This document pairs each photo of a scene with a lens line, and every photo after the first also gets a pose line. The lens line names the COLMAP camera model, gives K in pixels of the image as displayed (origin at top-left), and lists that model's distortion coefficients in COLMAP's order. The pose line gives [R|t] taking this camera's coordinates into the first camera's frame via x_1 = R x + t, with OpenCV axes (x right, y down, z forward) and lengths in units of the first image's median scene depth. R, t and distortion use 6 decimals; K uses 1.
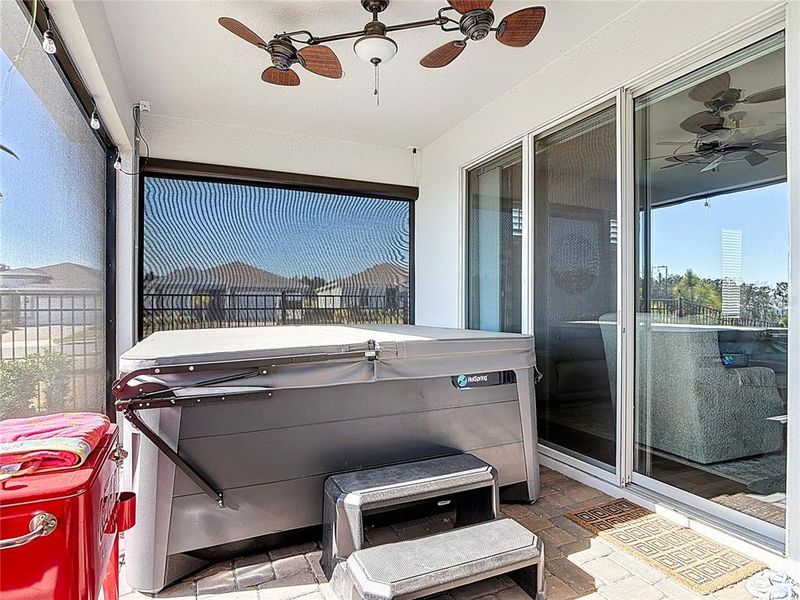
lens RADIAL K [[459.3, 0, 401.6], [0, 459.3, 304.1], [0, 0, 1]] dist [0.001206, -0.000084]
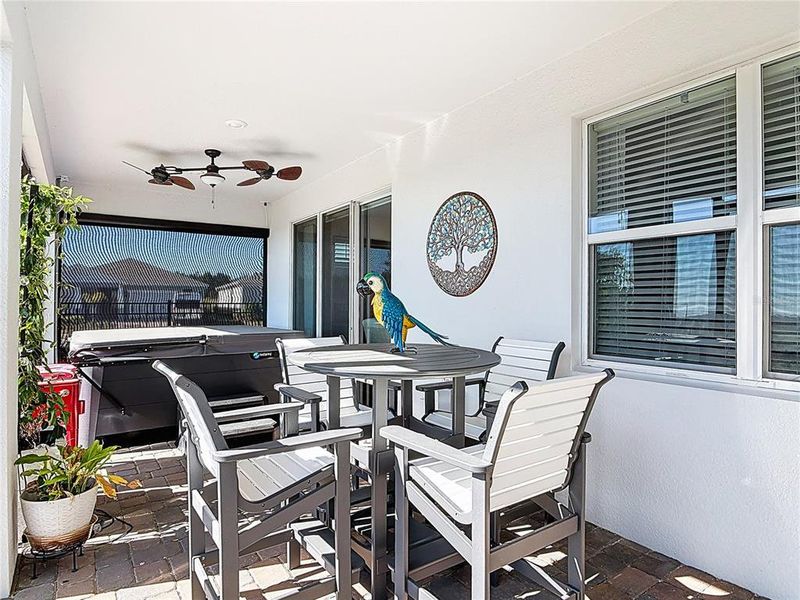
lens RADIAL K [[461.0, 0, 397.2], [0, 461.0, 302.6], [0, 0, 1]] dist [-0.014760, -0.001013]
pose [[0.983376, 0.003781, 0.181544, 0.360307], [-0.004051, 0.999991, 0.001114, -0.061320], [-0.181538, -0.001831, 0.983382, -1.014902]]
